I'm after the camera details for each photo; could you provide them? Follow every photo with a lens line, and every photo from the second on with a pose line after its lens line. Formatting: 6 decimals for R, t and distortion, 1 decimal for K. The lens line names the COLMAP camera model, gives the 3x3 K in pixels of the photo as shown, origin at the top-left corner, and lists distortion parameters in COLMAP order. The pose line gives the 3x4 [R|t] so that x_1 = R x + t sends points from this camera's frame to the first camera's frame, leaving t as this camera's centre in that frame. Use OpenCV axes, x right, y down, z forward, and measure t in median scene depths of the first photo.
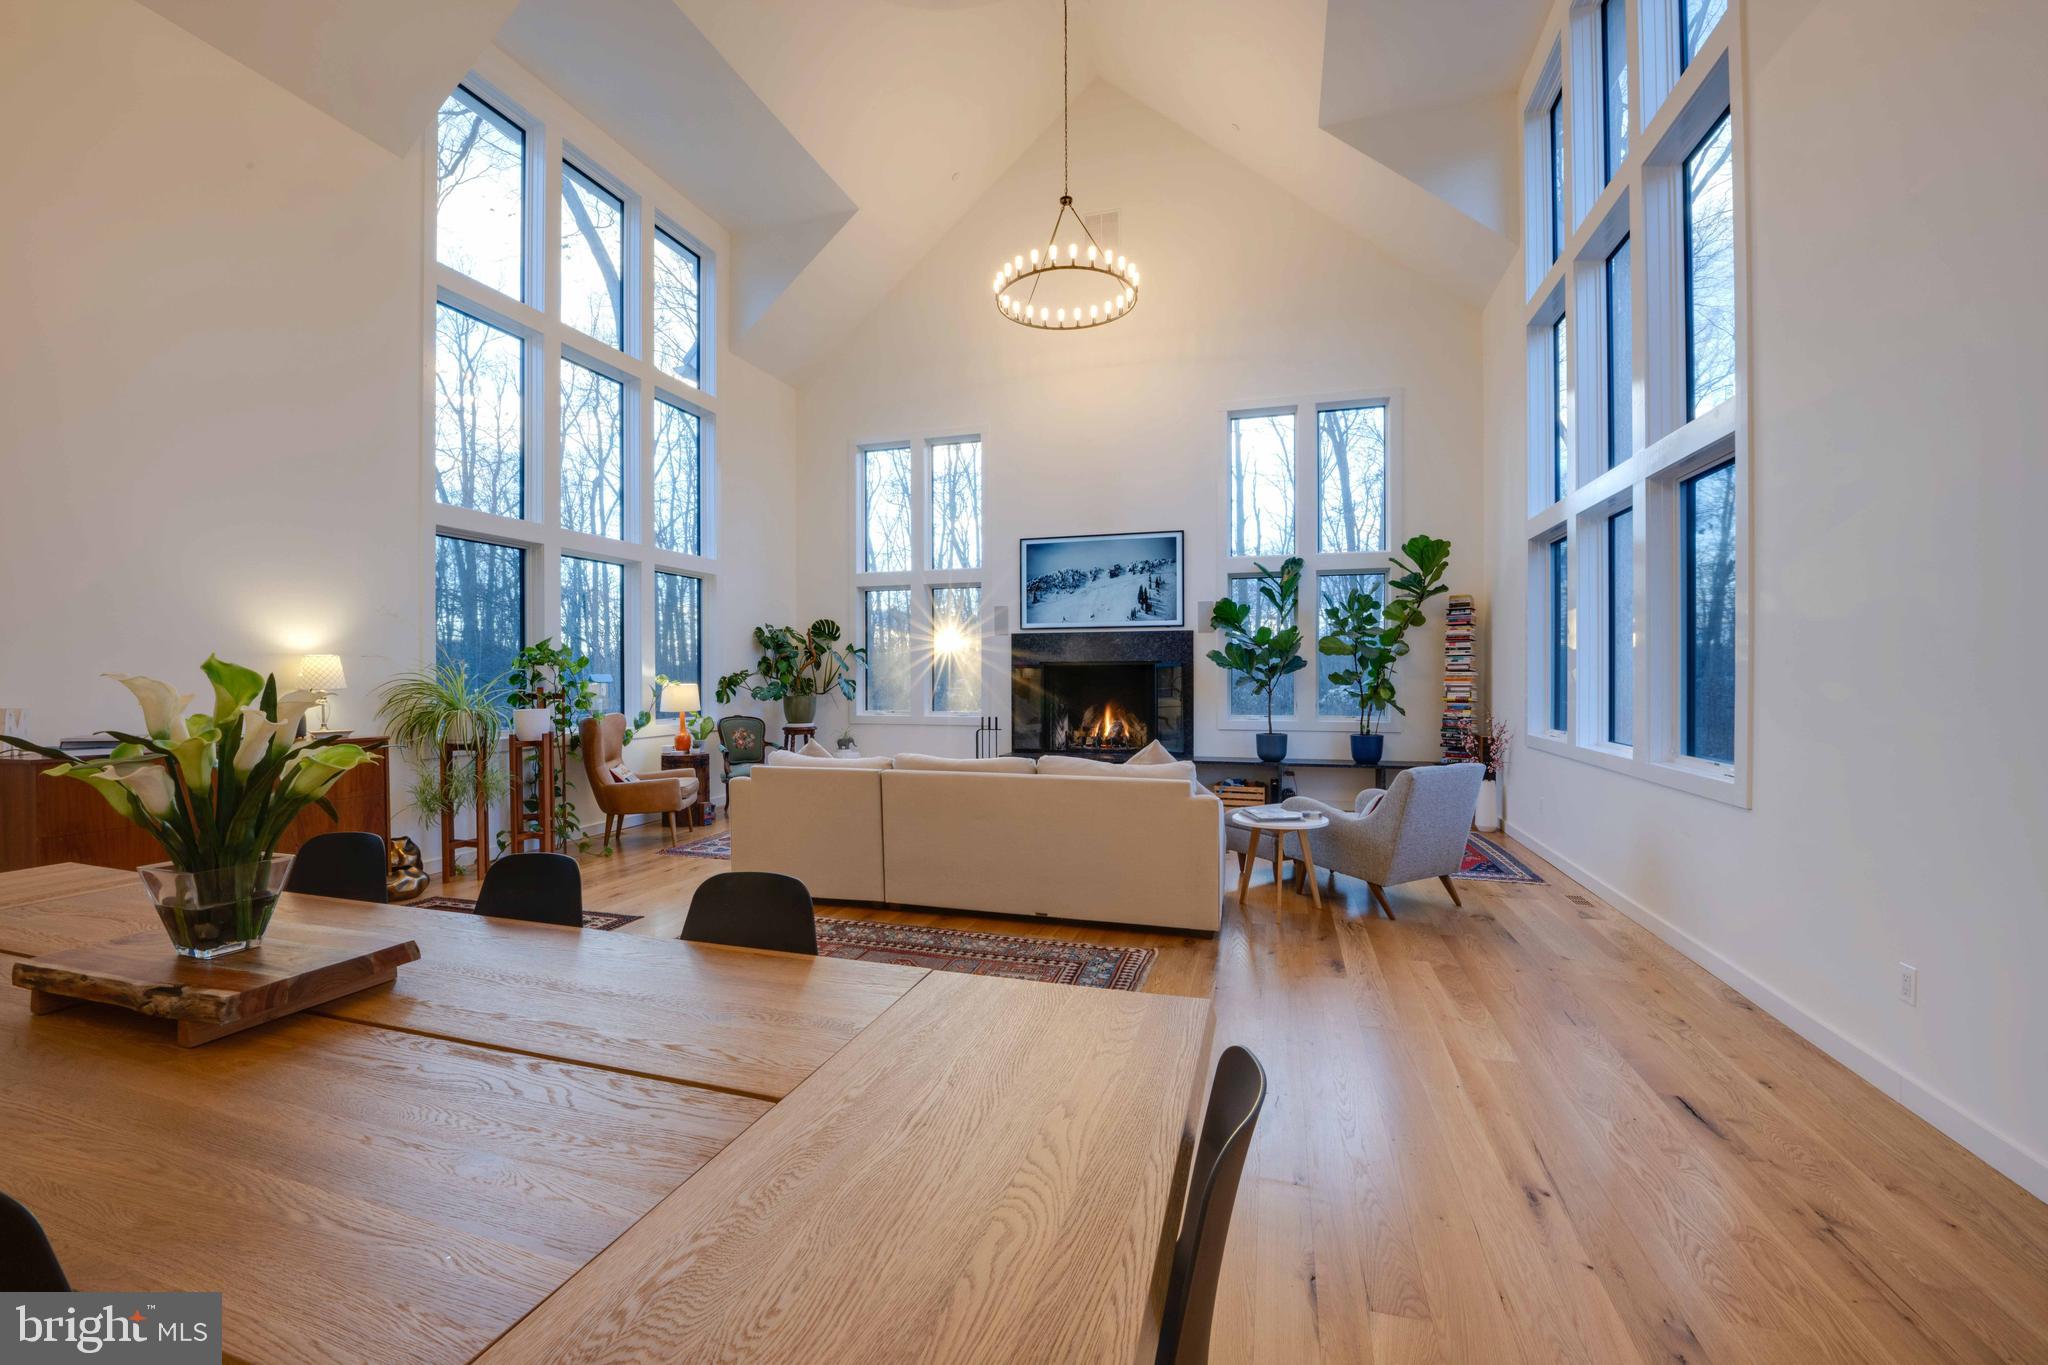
lens RADIAL K [[825.9, 0, 1011.5], [0, 825.9, 672.3], [0, 0, 1]] dist [-0.029568, 0.000597]
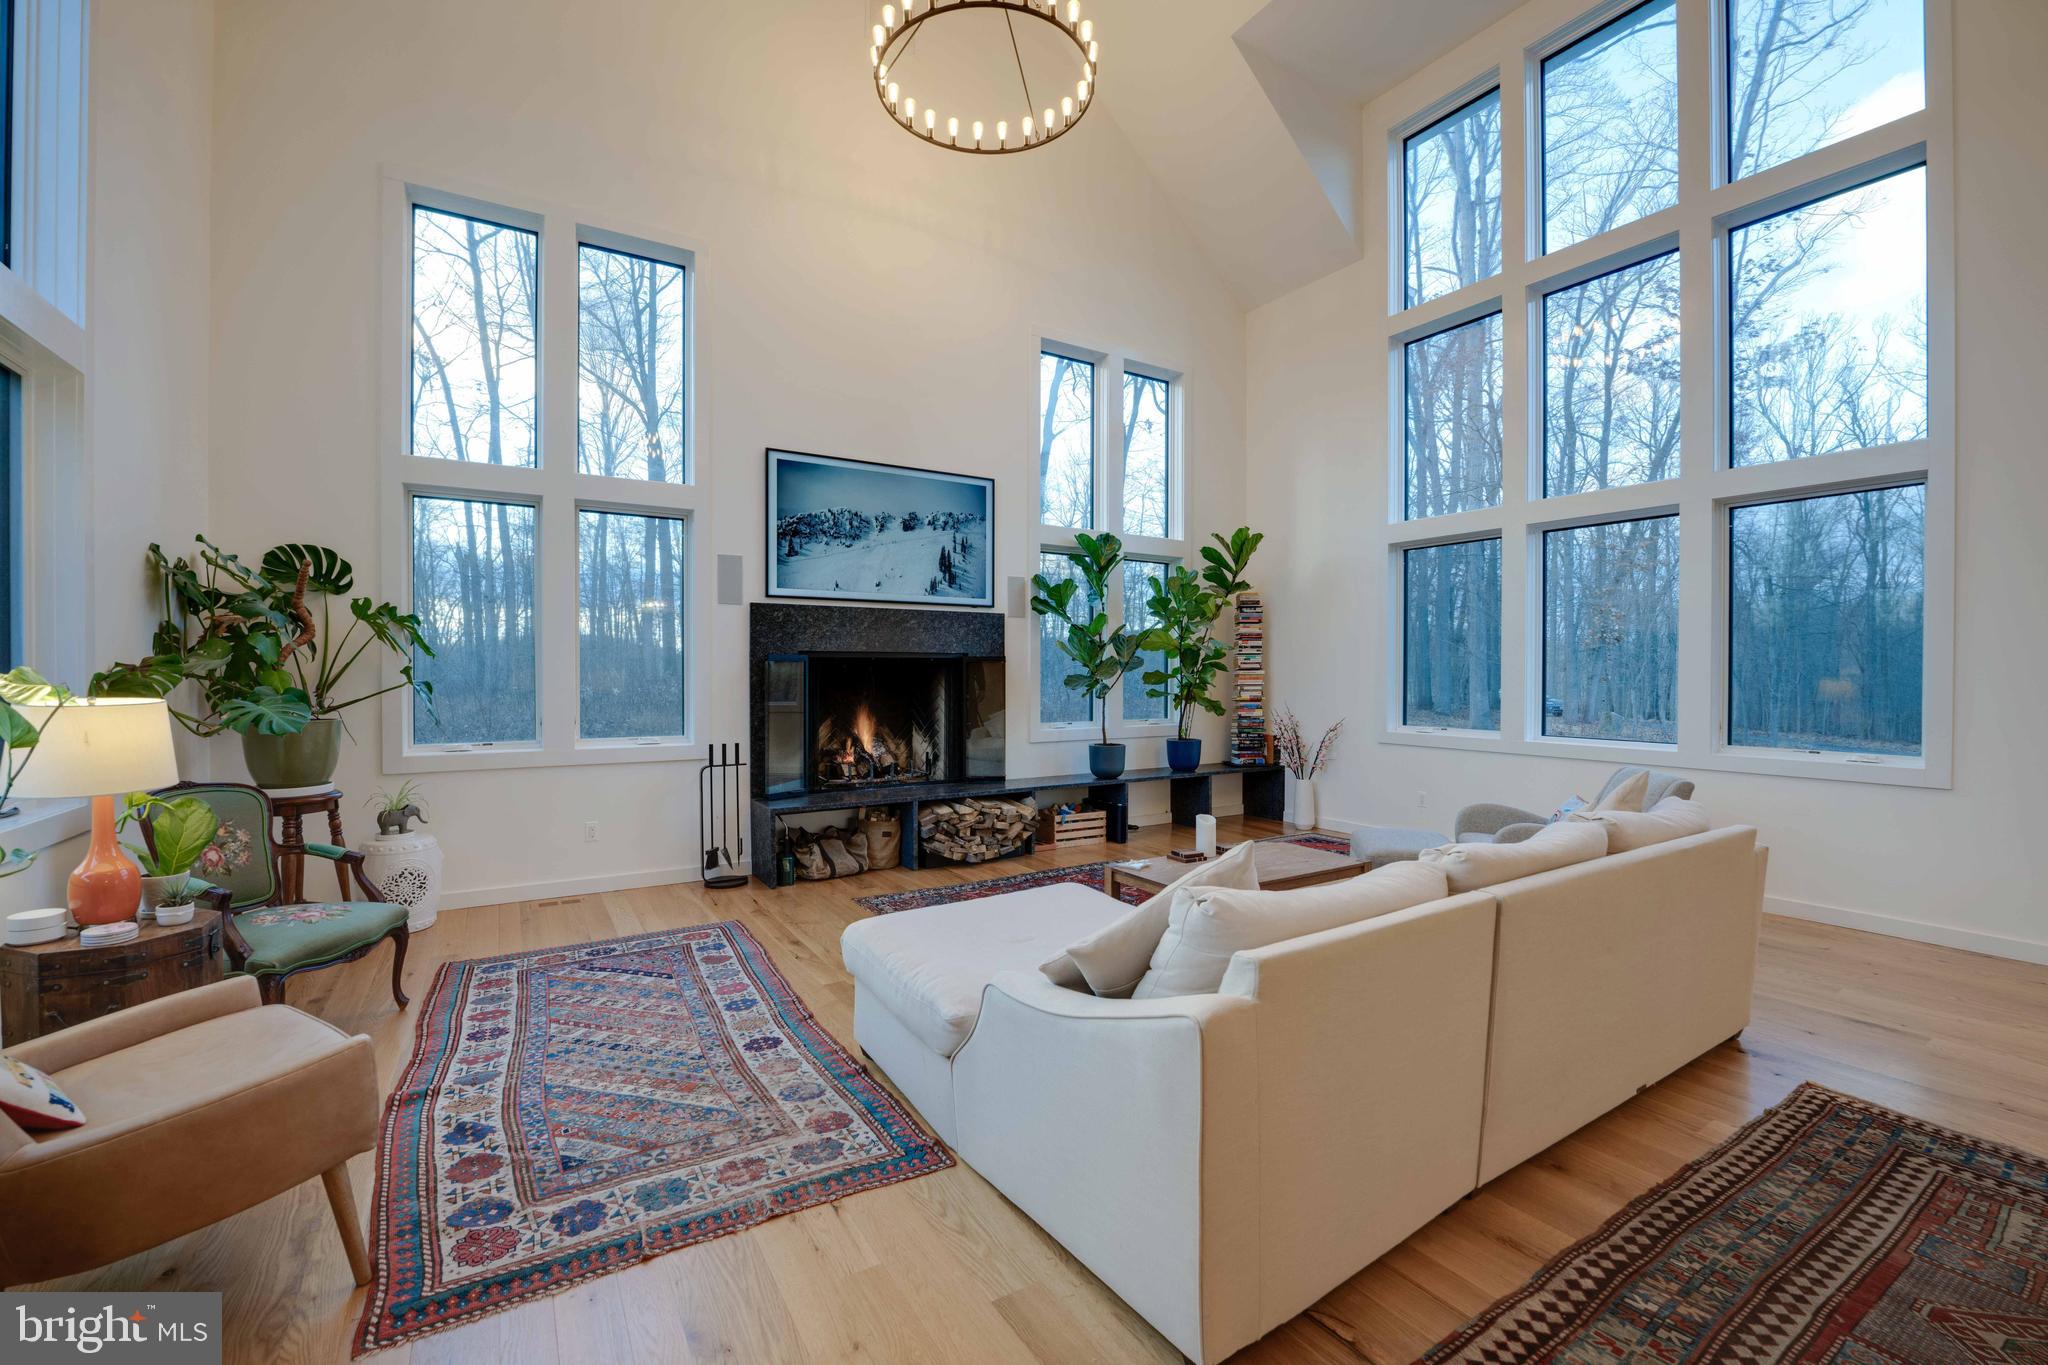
lens RADIAL K [[825.9, 0, 997.5], [0, 825.9, 679.9], [0, 0, 1]] dist [-0.029568, 0.000597]
pose [[0.667192, -0.002777, 0.744880, -0.350210], [-0.006625, 0.999931, 0.009662, 0.002932], [-0.744856, -0.011382, 0.667128, 0.495484]]
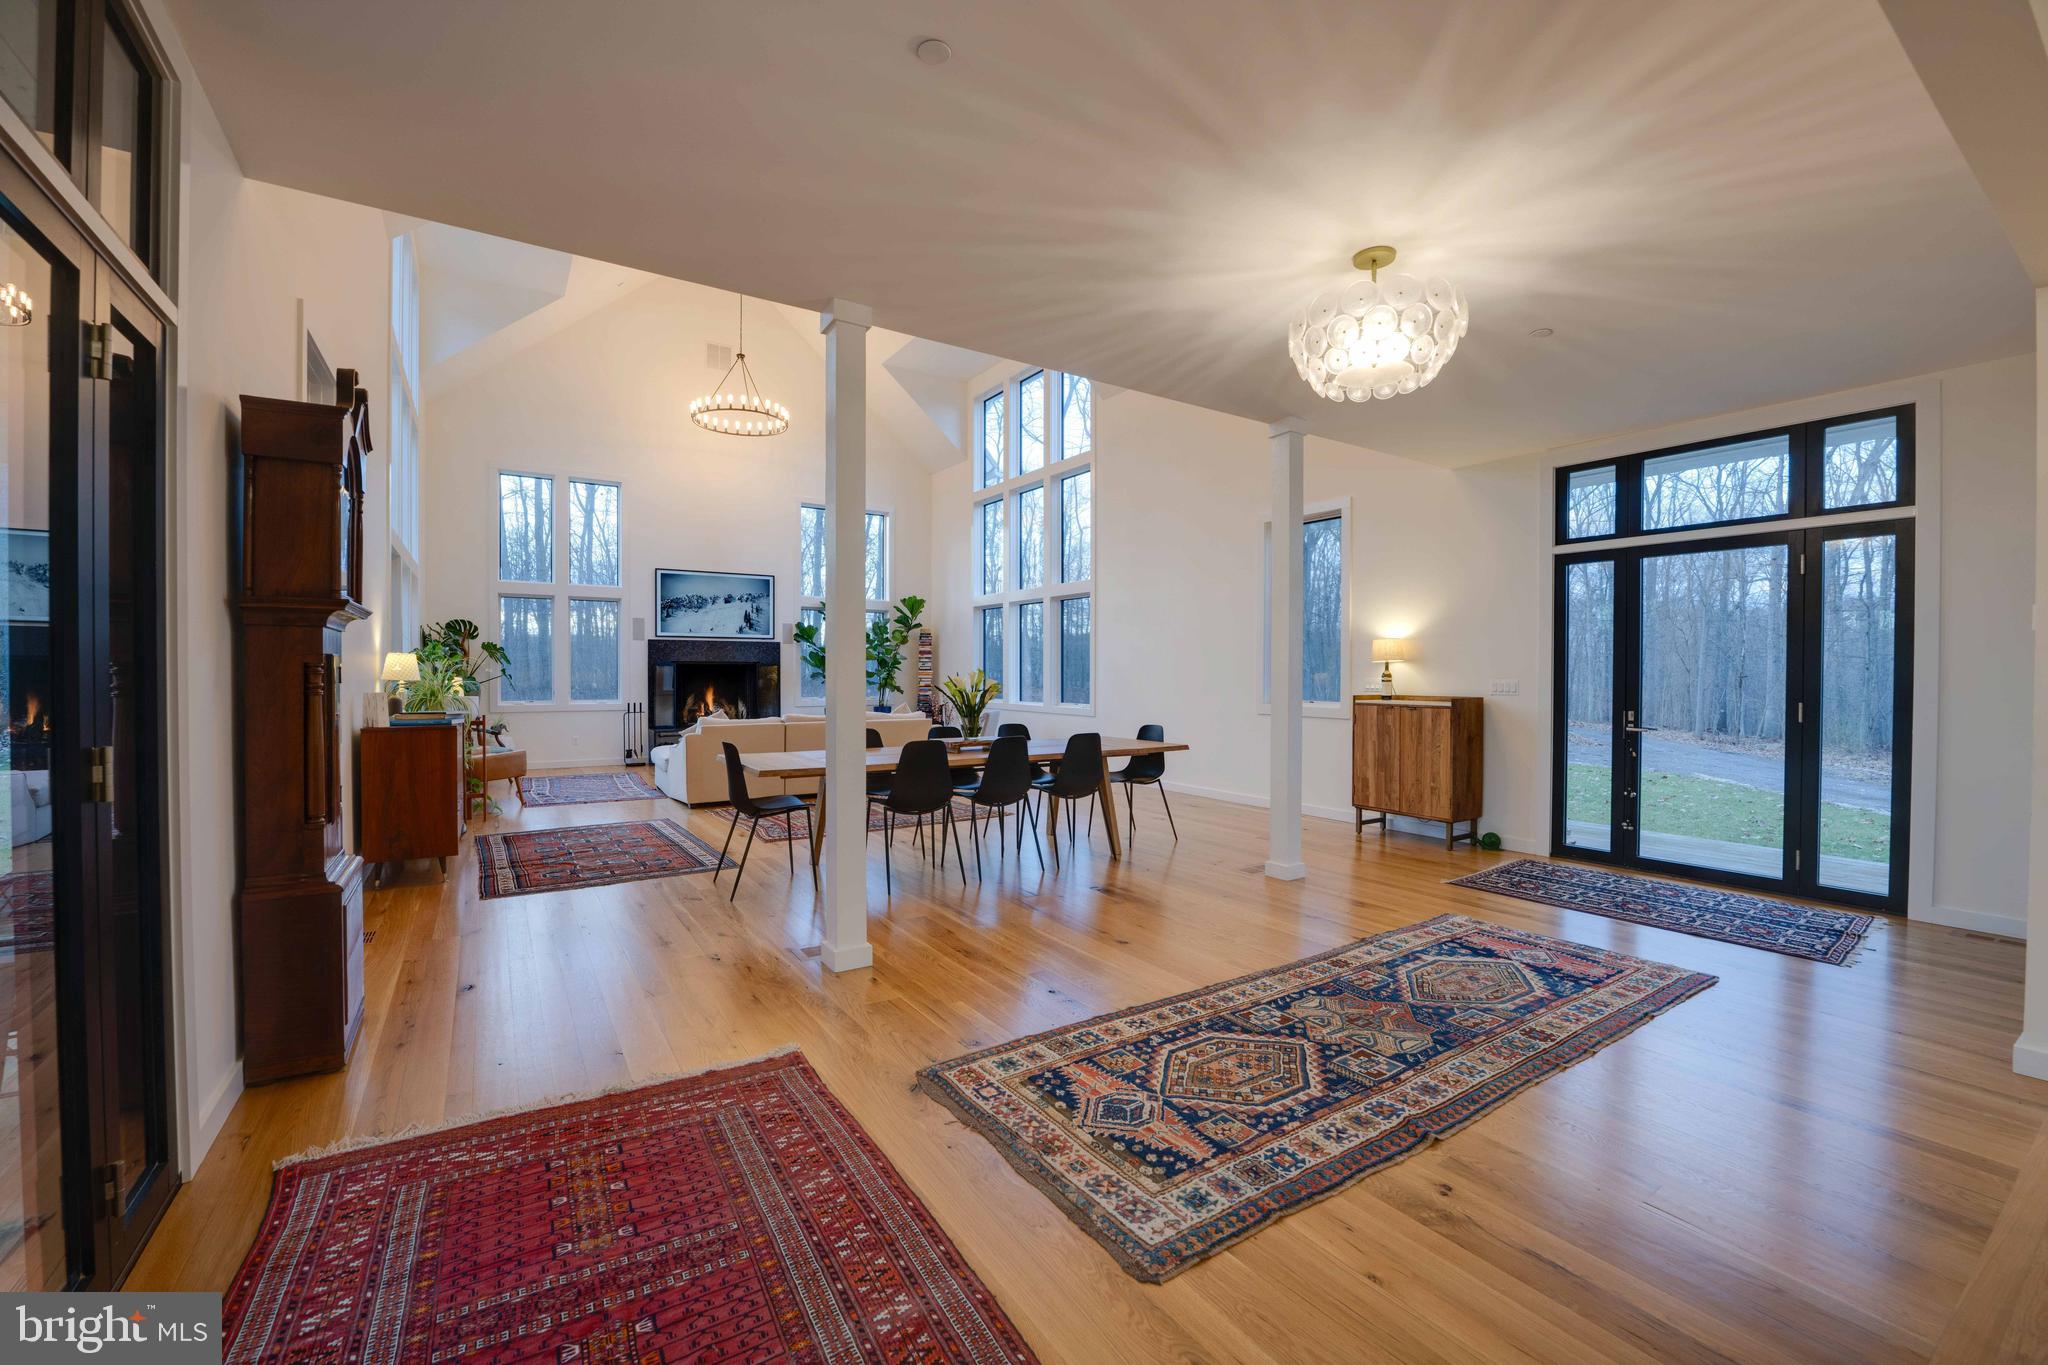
lens RADIAL K [[825.9, 0, 993.2], [0, 825.9, 680.6], [0, 0, 1]] dist [-0.029568, 0.000597]
pose [[0.667788, -0.002938, 0.744346, -0.658642], [-0.006913, 0.999925, 0.010149, 0.002844], [-0.744319, -0.011922, 0.667717, -0.324436]]
